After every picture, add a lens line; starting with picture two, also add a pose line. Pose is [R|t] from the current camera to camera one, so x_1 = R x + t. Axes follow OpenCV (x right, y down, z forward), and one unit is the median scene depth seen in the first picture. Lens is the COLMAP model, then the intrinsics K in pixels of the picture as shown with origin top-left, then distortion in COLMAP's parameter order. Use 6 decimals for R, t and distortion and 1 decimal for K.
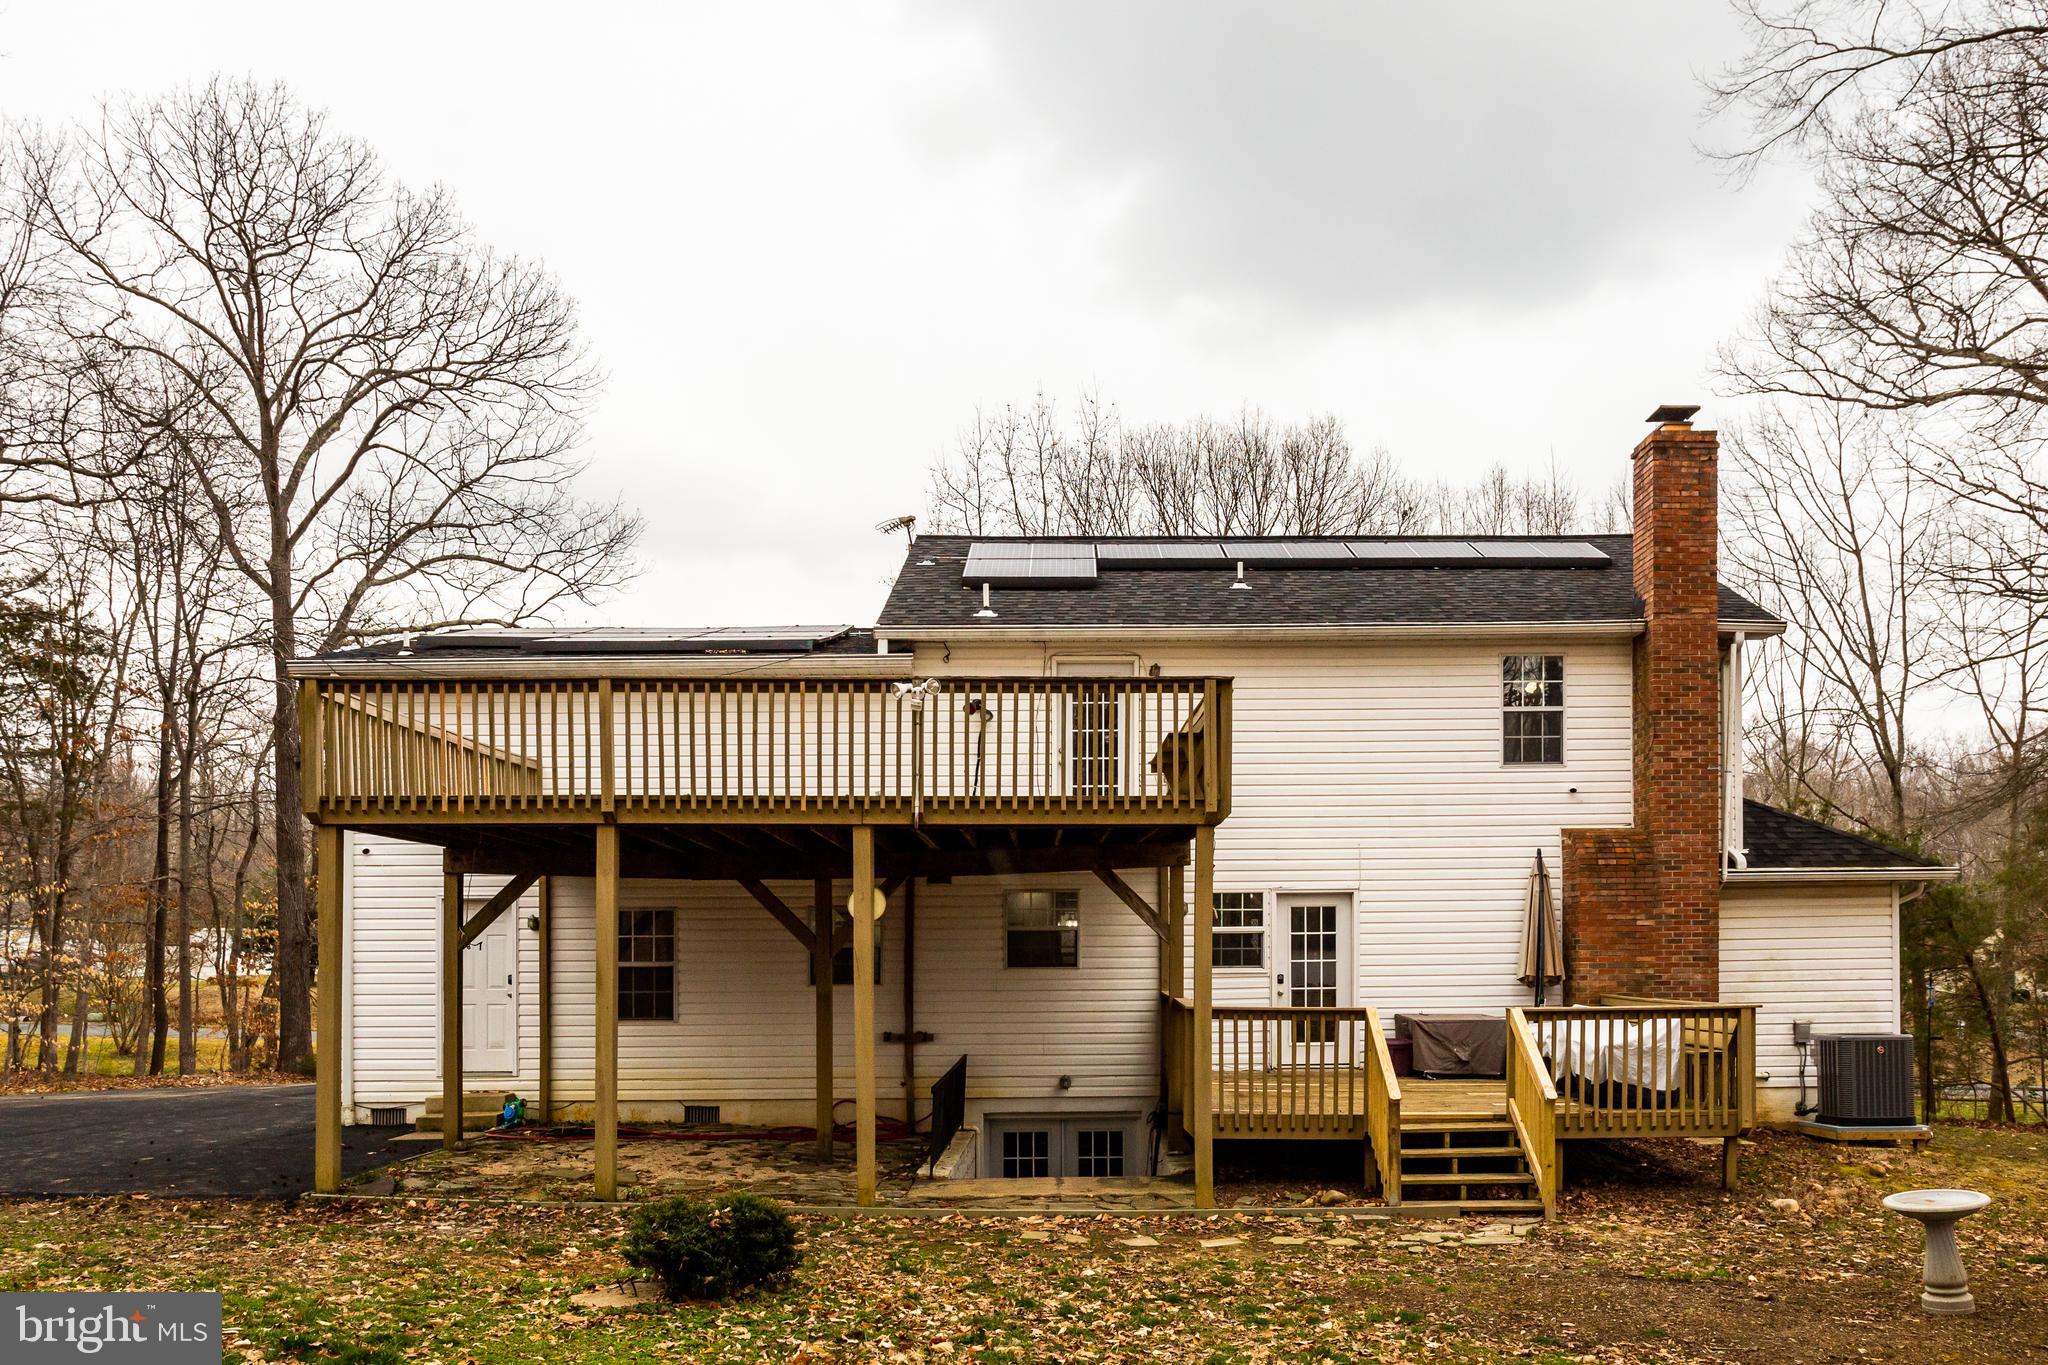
lens RADIAL K [[1476.4, 0, 1021.9], [0, 1476.4, 728.5], [0, 0, 1]] dist [-0.023772, 0.003872]
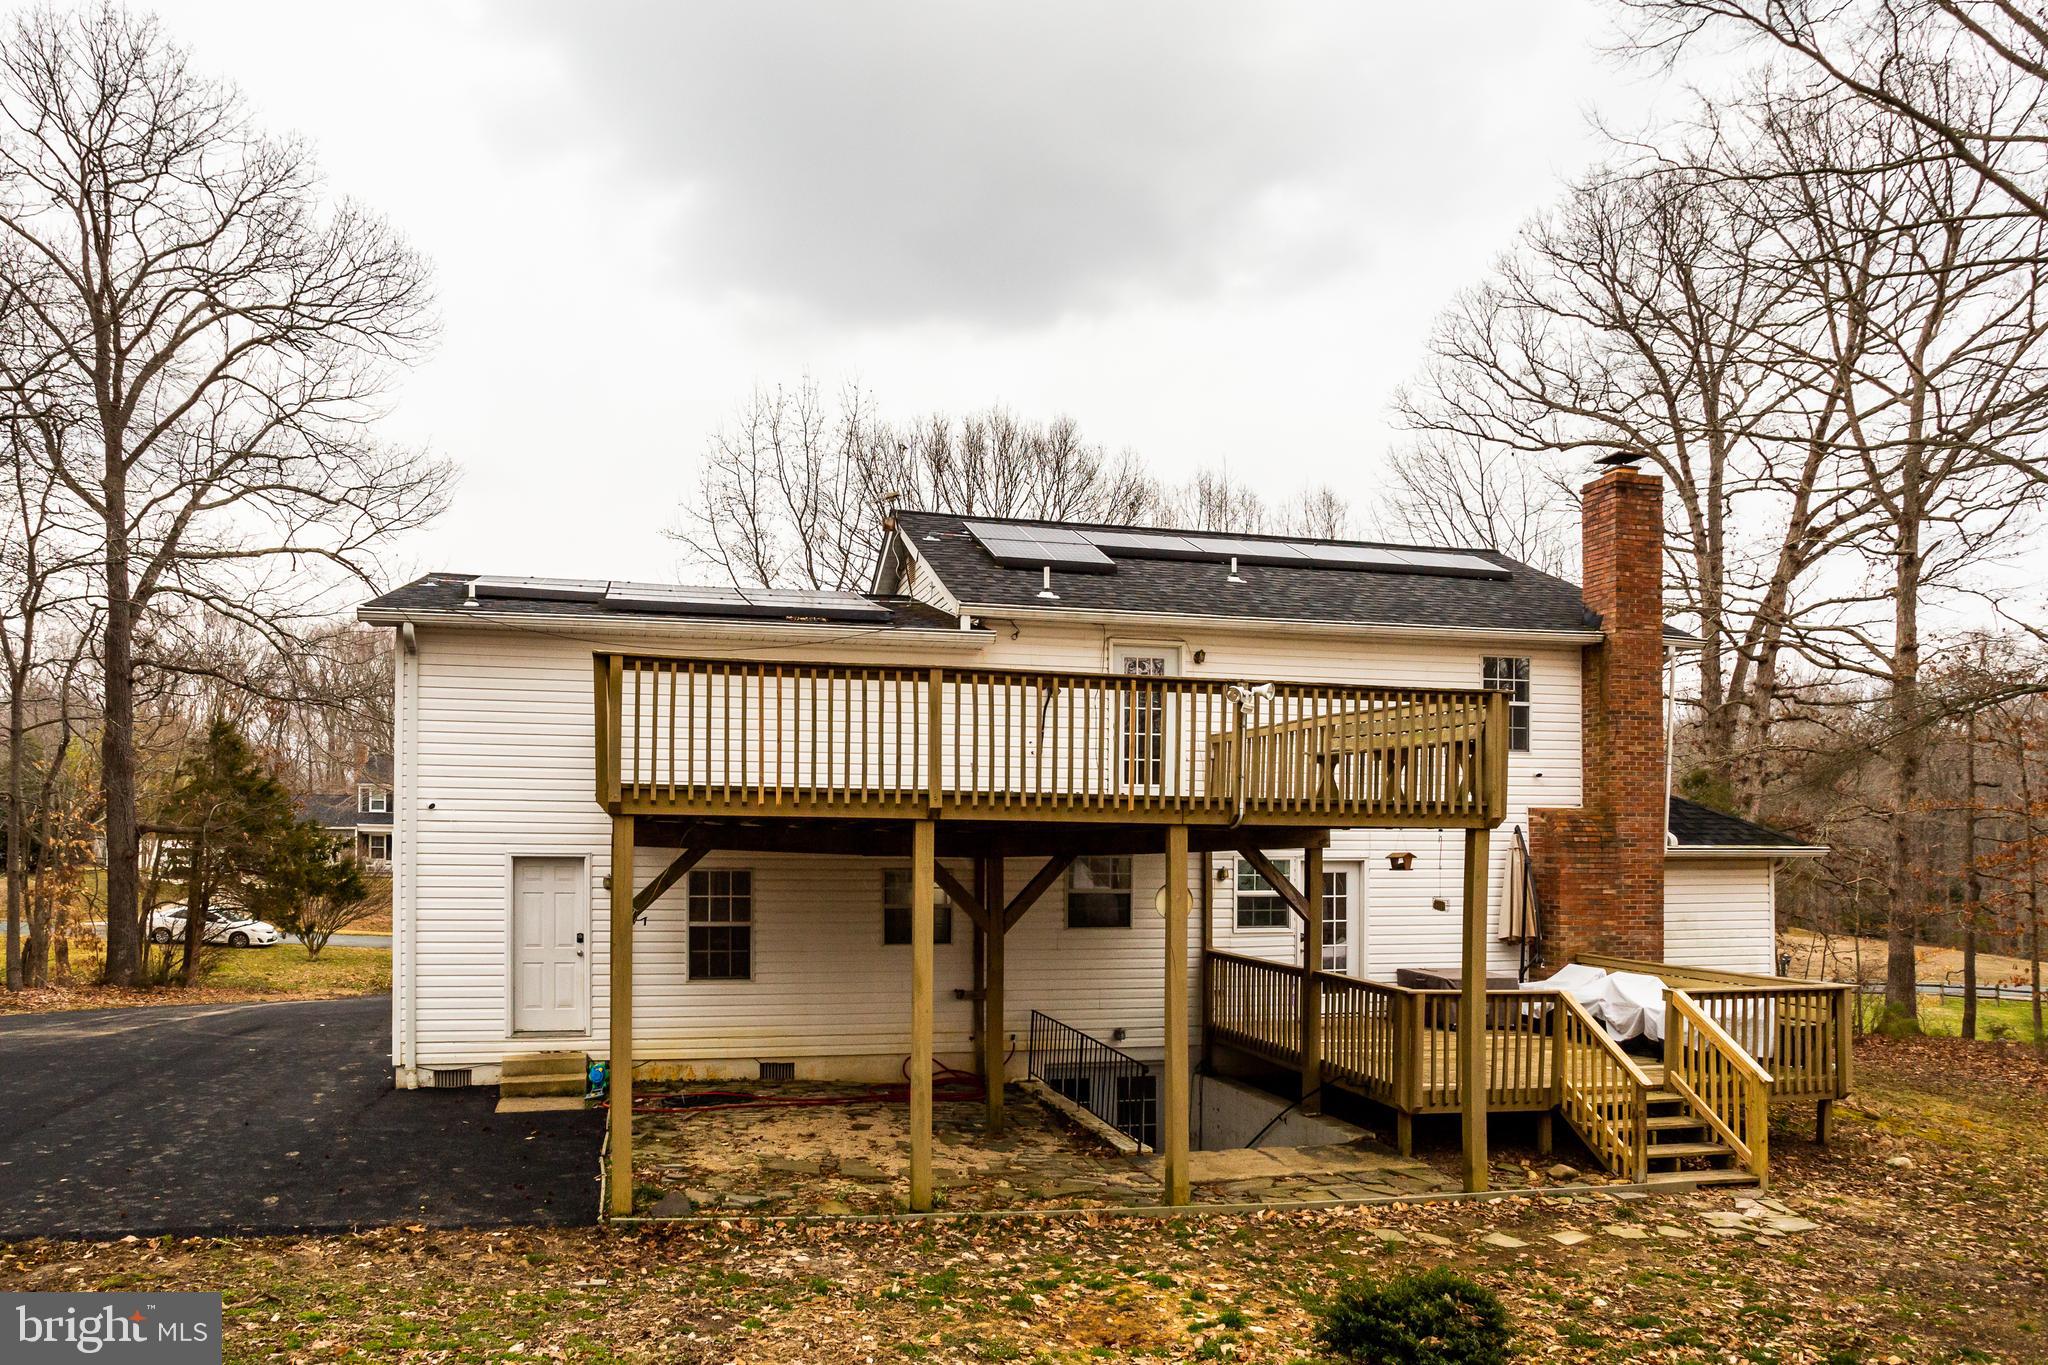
lens RADIAL K [[1258.2, 0, 962.0], [0, 1258.2, 671.5], [0, 0, 1]] dist [-0.060389, 0.049599]
pose [[0.979840, 0.041598, 0.195406, -0.268730], [-0.042413, 0.999100, -0.000016, -0.020530], [-0.195230, -0.008272, 0.980723, 0.123121]]
